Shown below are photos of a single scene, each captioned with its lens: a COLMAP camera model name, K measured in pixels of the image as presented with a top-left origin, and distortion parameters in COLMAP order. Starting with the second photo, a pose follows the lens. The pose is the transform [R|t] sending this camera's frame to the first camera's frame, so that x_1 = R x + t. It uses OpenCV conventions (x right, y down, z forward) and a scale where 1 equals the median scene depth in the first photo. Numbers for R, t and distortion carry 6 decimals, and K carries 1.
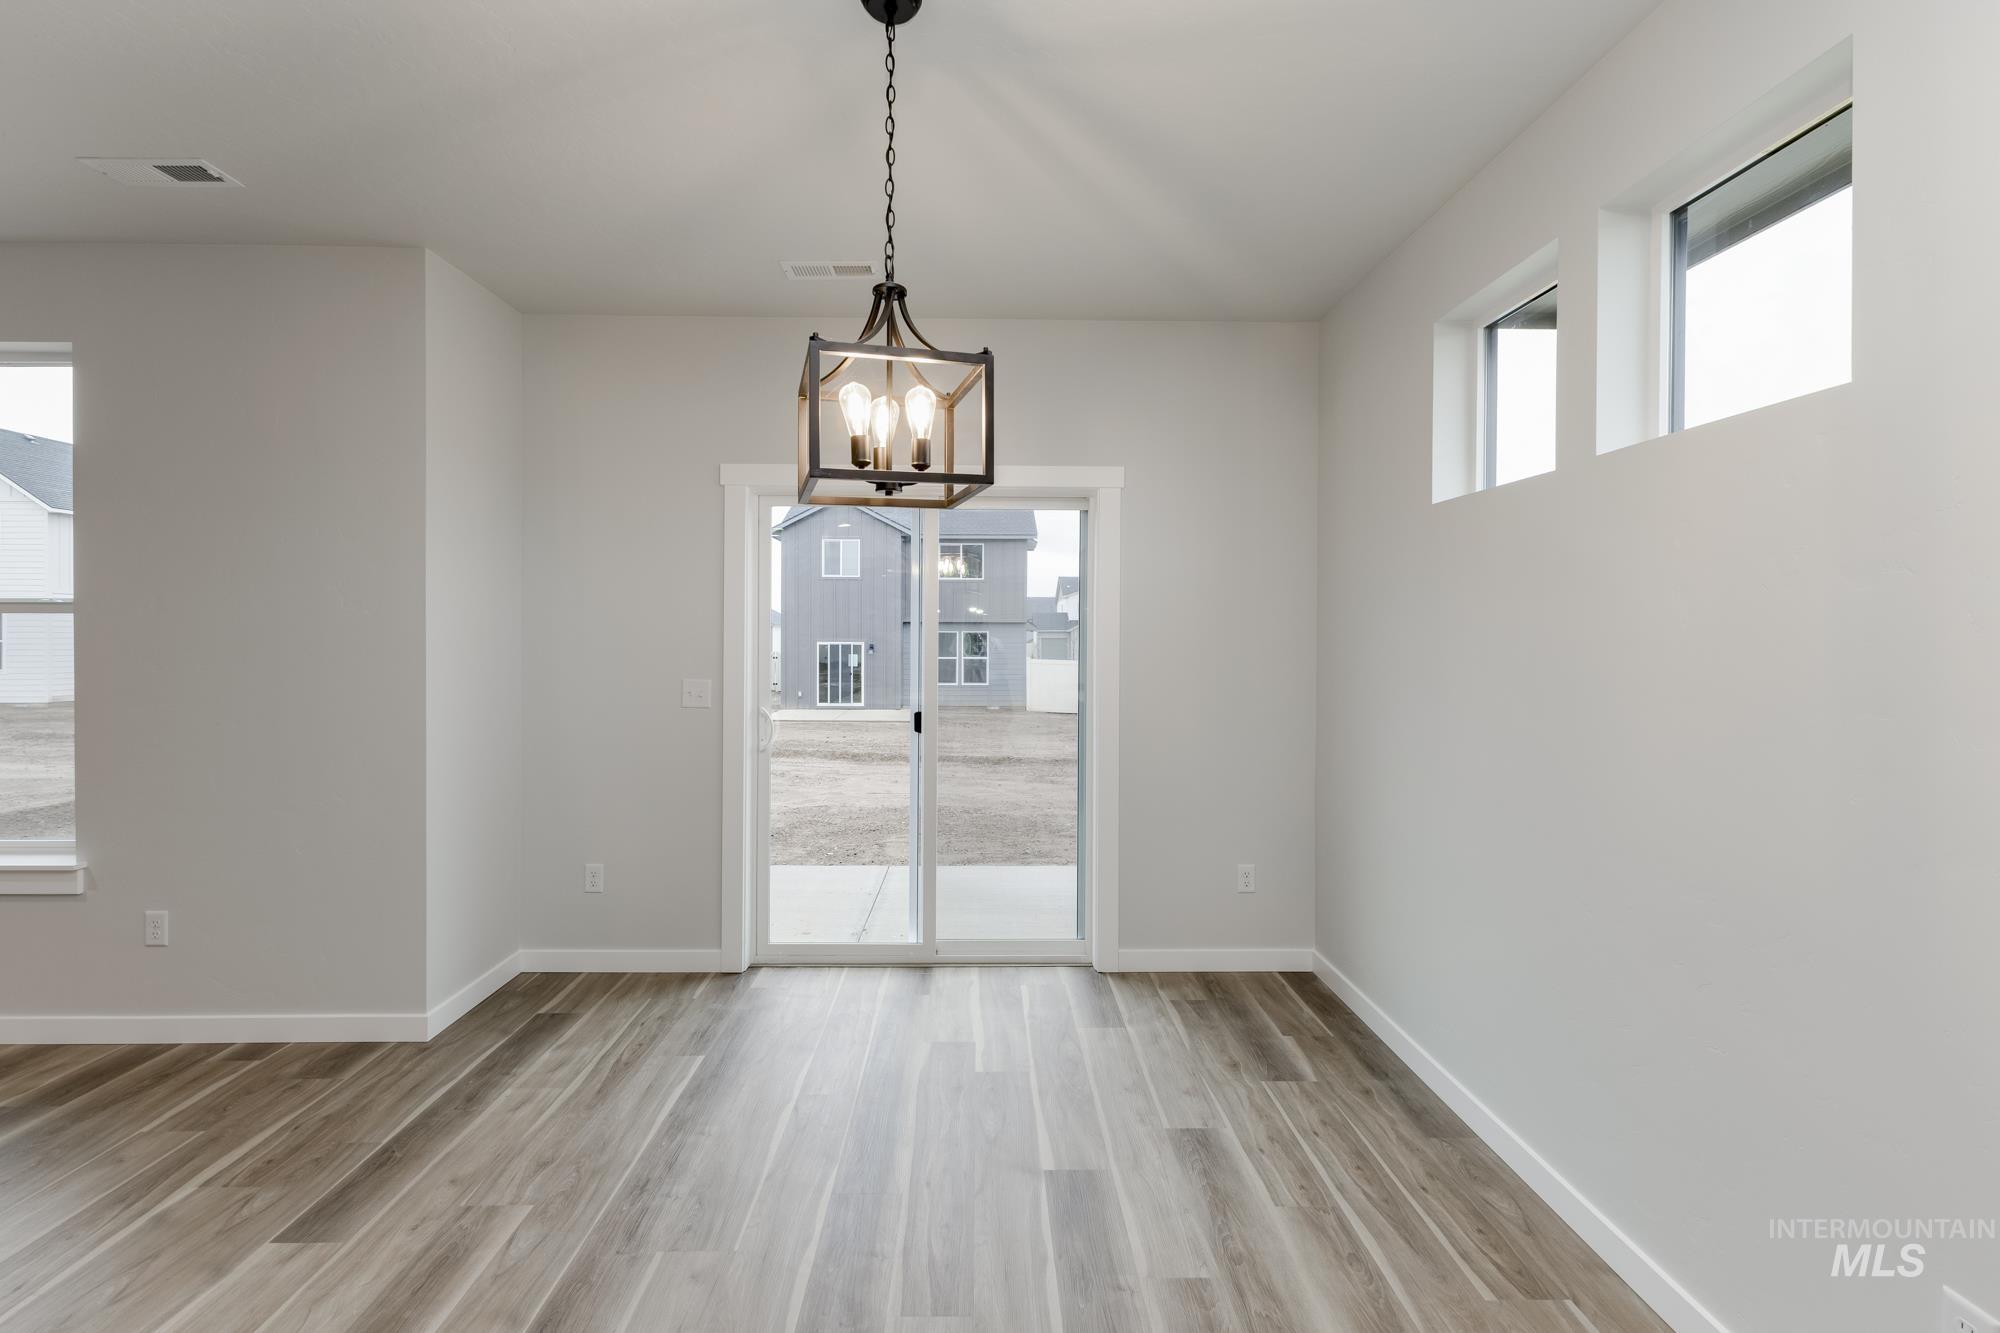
lens RADIAL K [[889.7, 0, 911.7], [0, 889.7, 643.6], [0, 0, 1]] dist [0.001029, 0.000035]
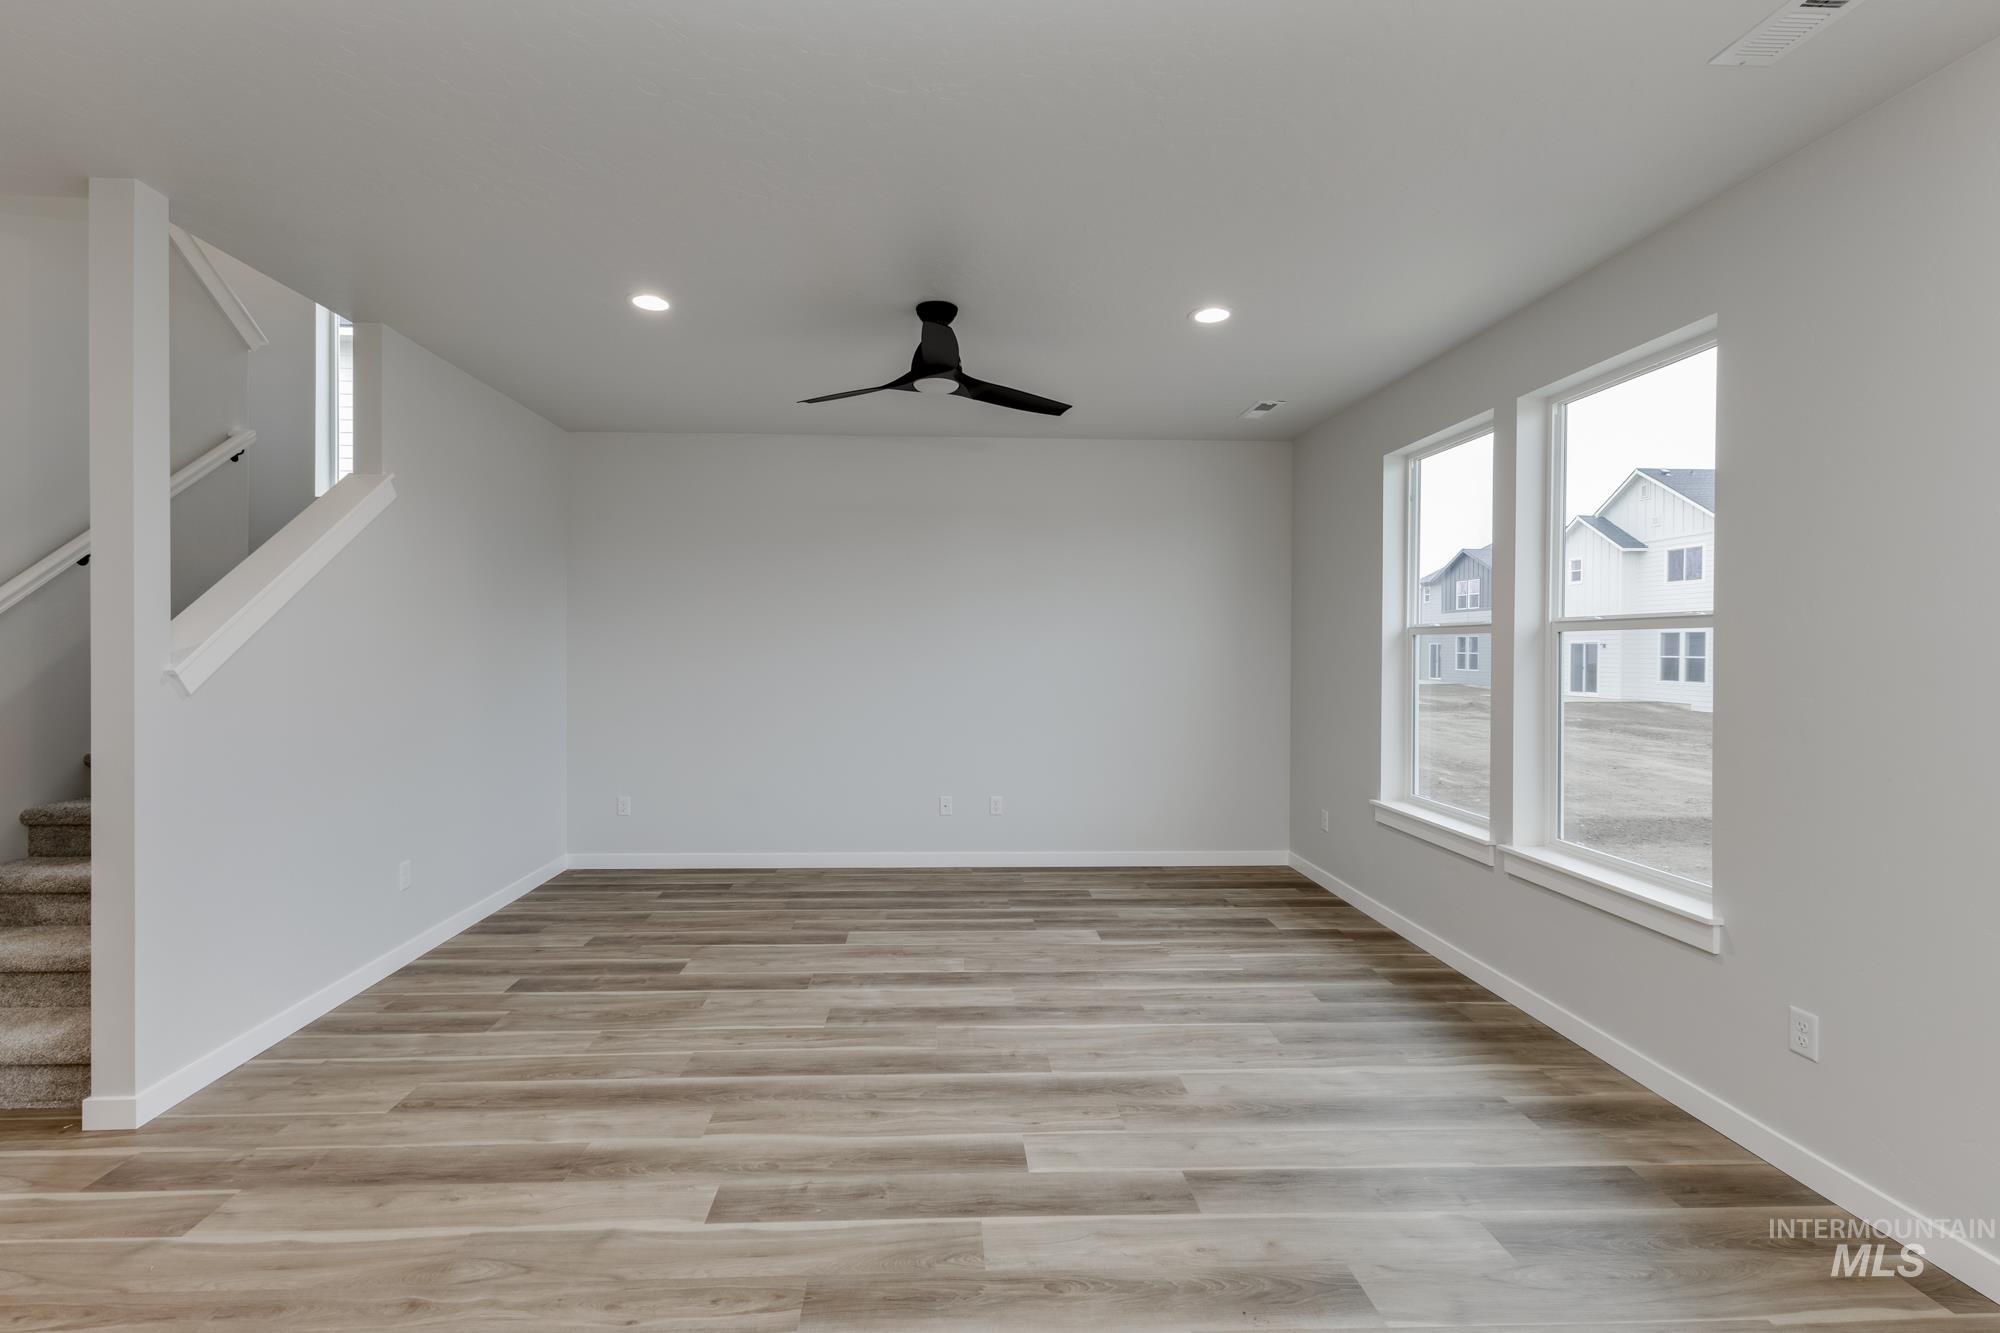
lens RADIAL K [[860.2, 0, 1060.1], [0, 860.2, 653.8], [0, 0, 1]] dist [0.029597, -0.011532]
pose [[0.127407, 0.001503, -0.991849, -0.196839], [-0.013081, 0.999914, -0.000165, 0.001705], [0.991764, 0.012995, 0.127416, 0.285358]]
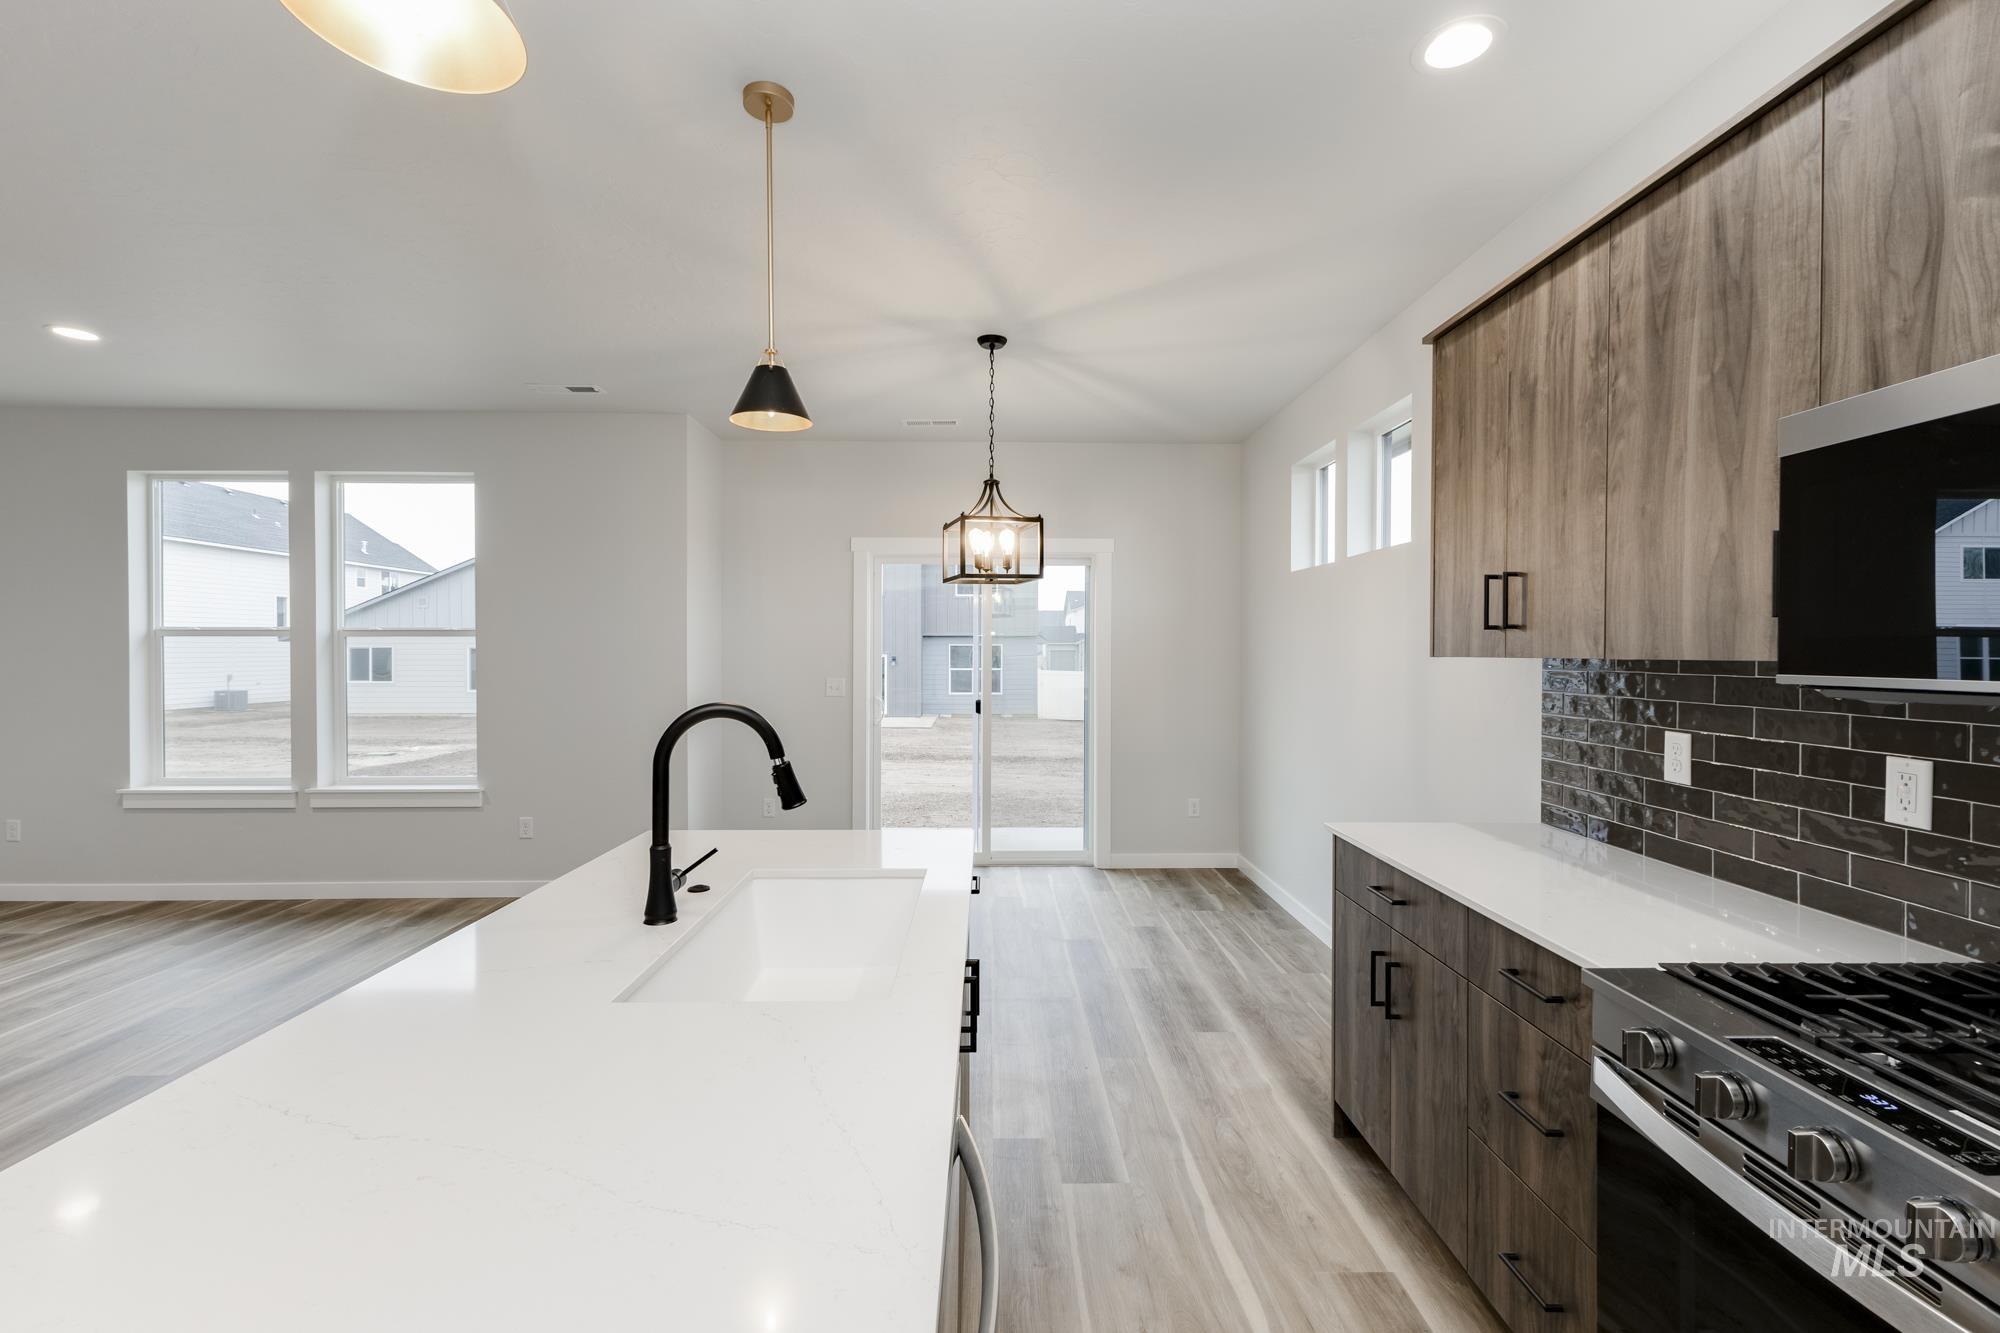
lens RADIAL K [[914.7, 0, 917.9], [0, 914.7, 655.2], [0, 0, 1]] dist [-0.000441, -0.000160]
pose [[0.999993, -0.001396, 0.003548, -0.136260], [0.001400, 0.999998, -0.001123, 0.003389], [-0.003546, 0.001128, 0.999993, -0.747857]]
